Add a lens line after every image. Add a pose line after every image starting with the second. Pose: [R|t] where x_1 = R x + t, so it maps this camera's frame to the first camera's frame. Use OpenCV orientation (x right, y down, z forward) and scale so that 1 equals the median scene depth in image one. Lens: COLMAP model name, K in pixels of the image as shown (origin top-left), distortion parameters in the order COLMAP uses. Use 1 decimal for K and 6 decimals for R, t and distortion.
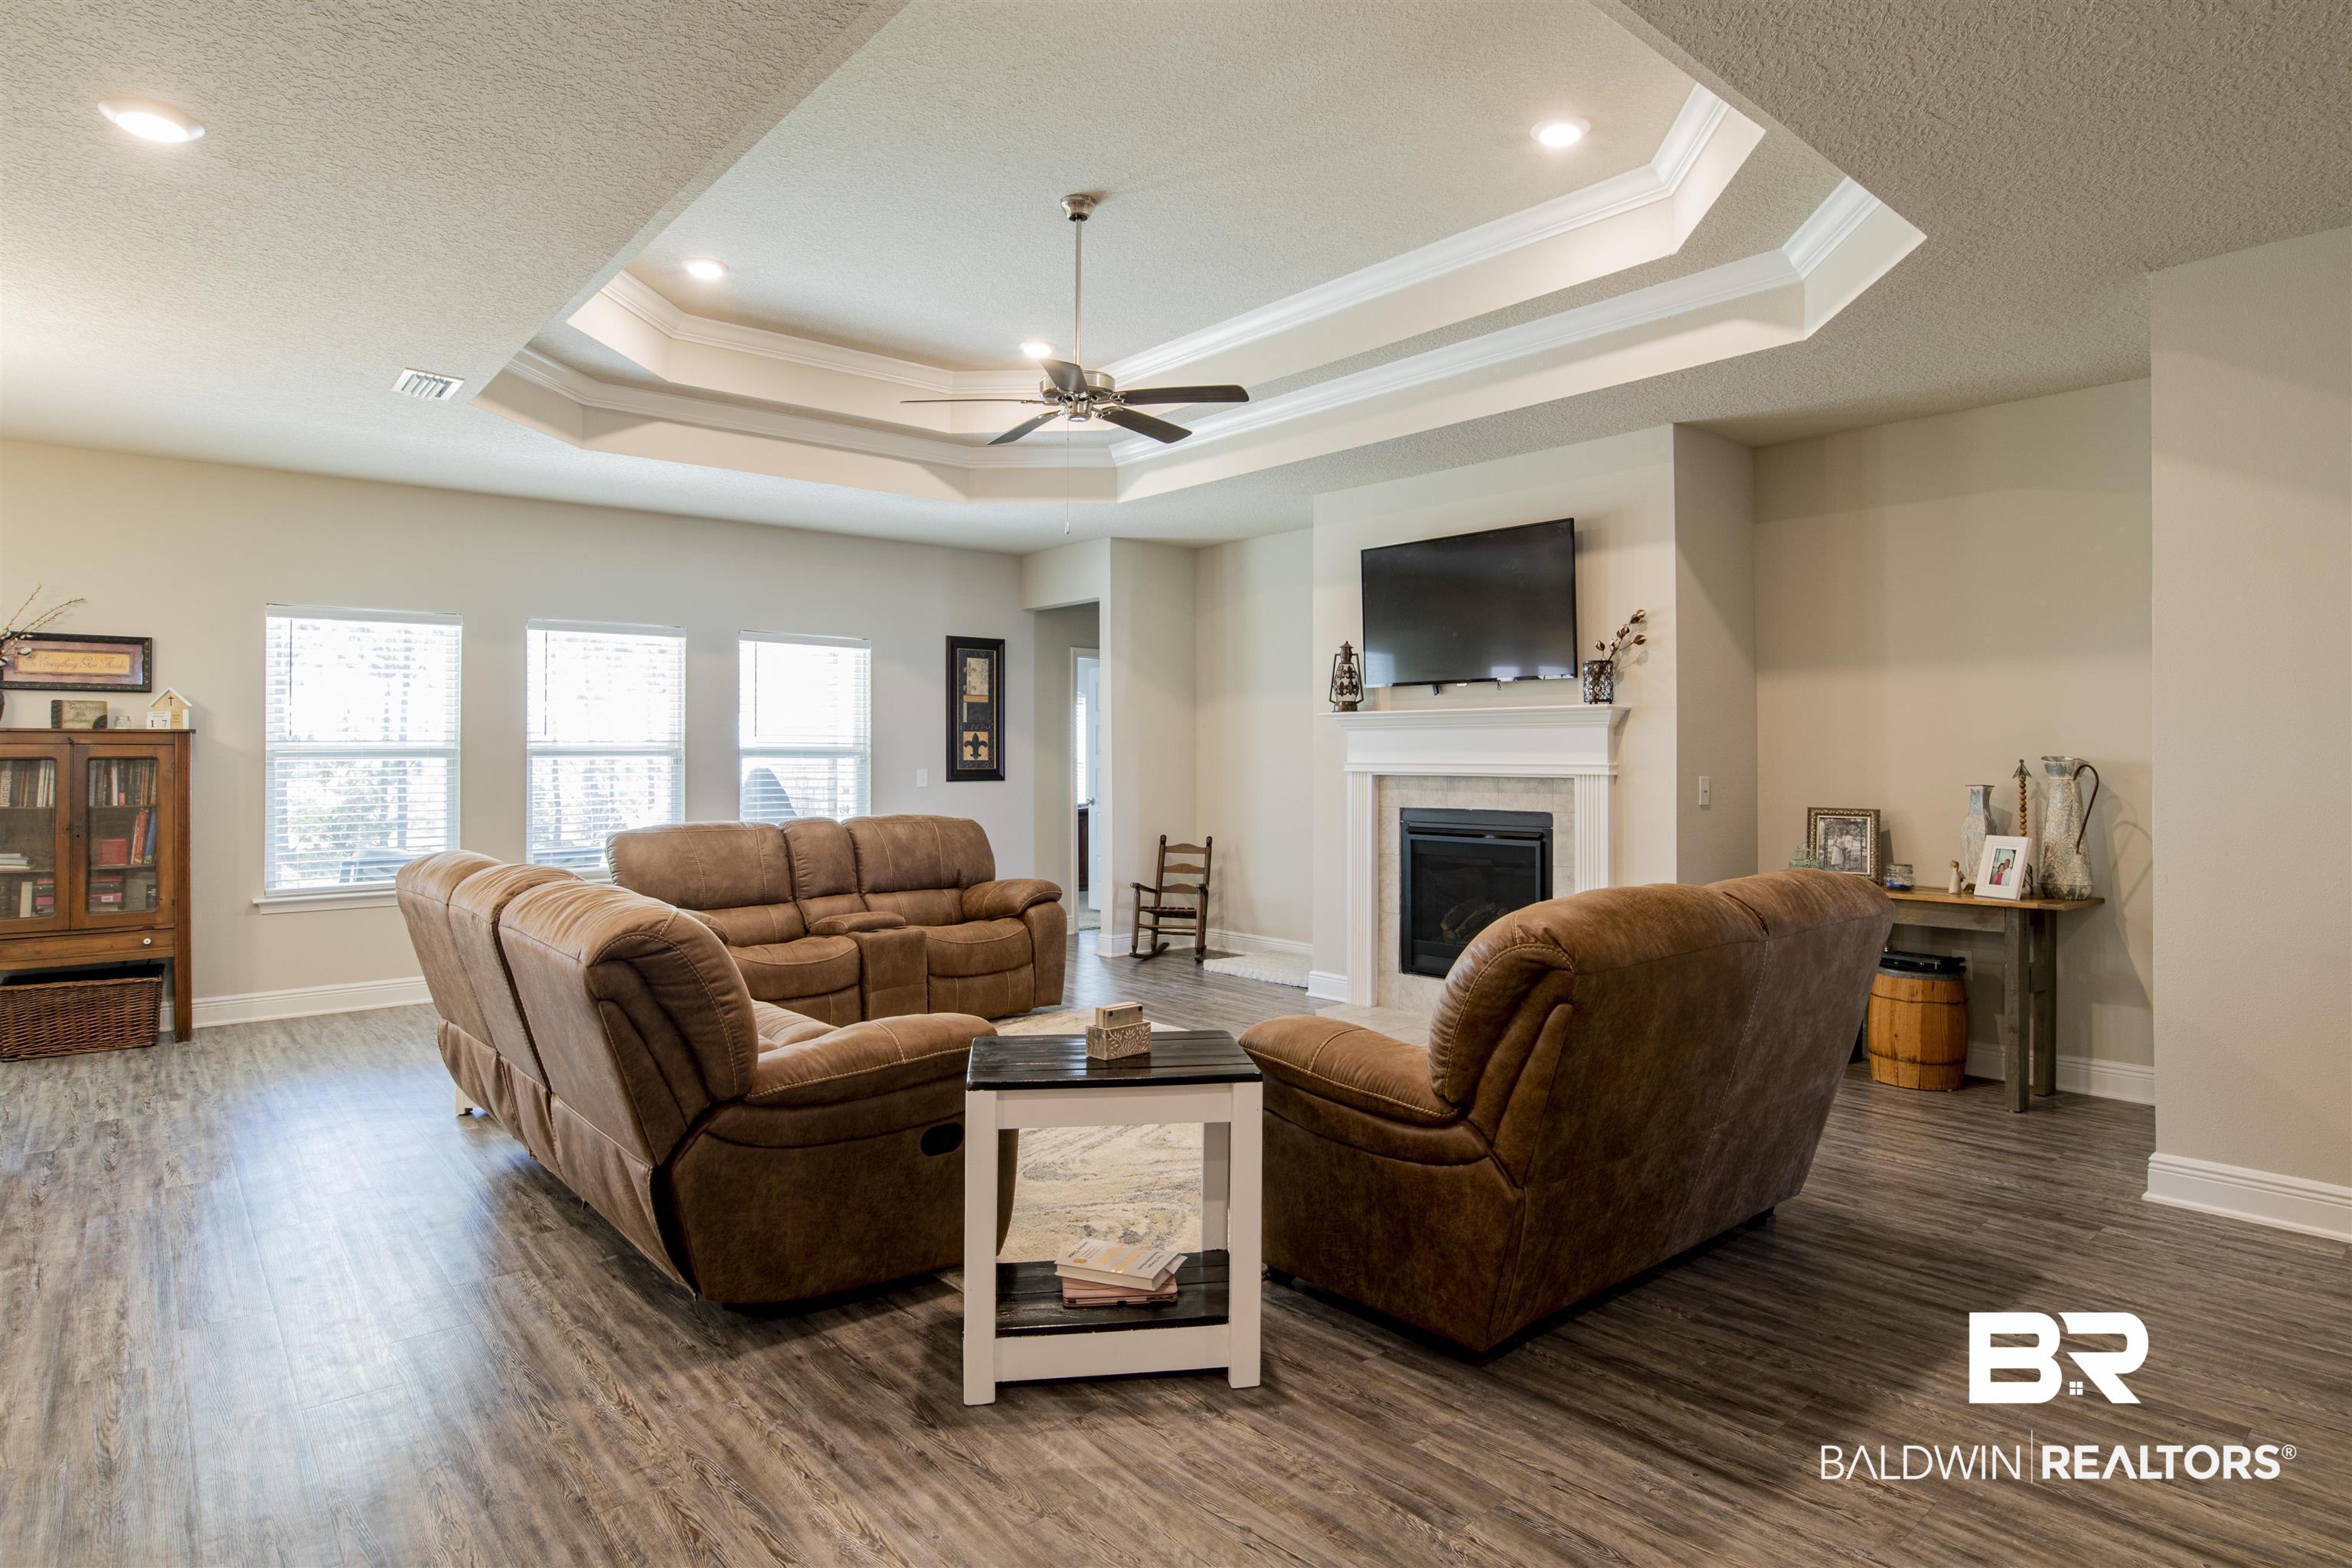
lens RADIAL K [[1232.8, 0, 1081.8], [0, 1232.8, 757.9], [0, 0, 1]] dist [-0.013819, -0.000079]
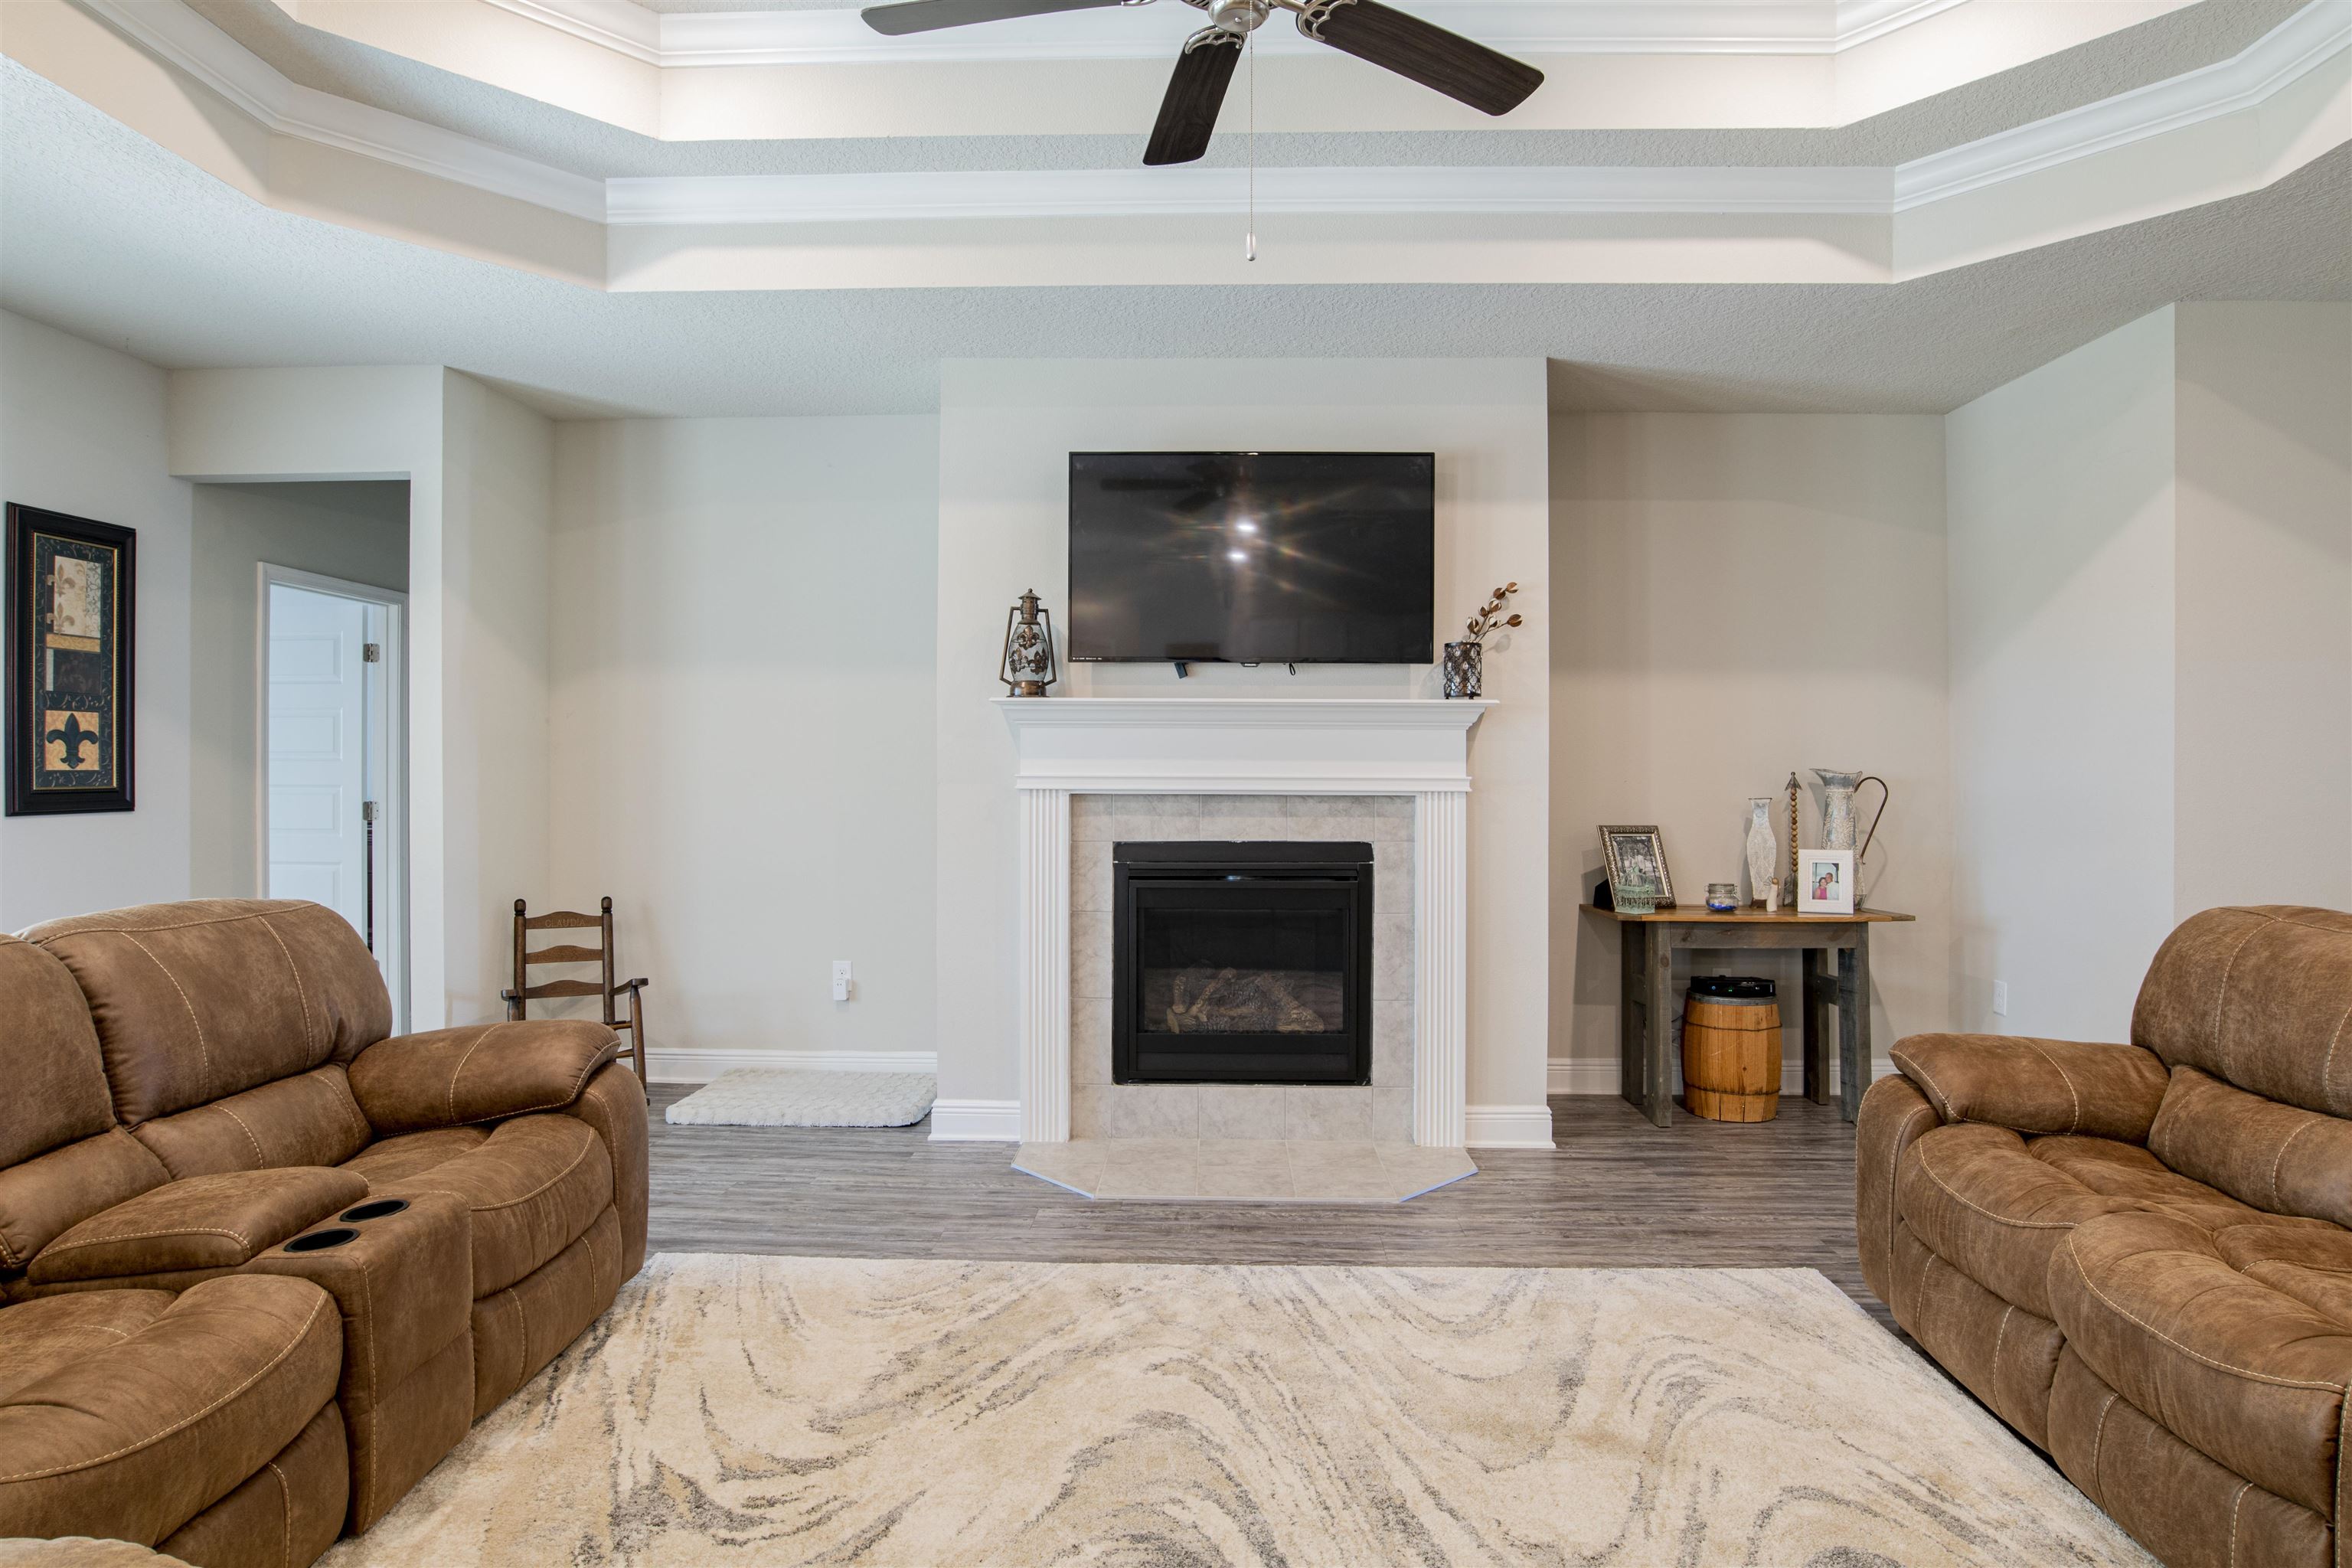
lens RADIAL K [[1313.3, 0, 1191.5], [0, 1313.3, 774.2], [0, 0, 1]] dist [-0.041669, 0.005950]
pose [[0.650550, -0.000845, 0.759463, -0.262674], [-0.003120, 0.999988, 0.003785, 0.000276], [-0.759457, -0.004832, 0.650540, 0.495945]]
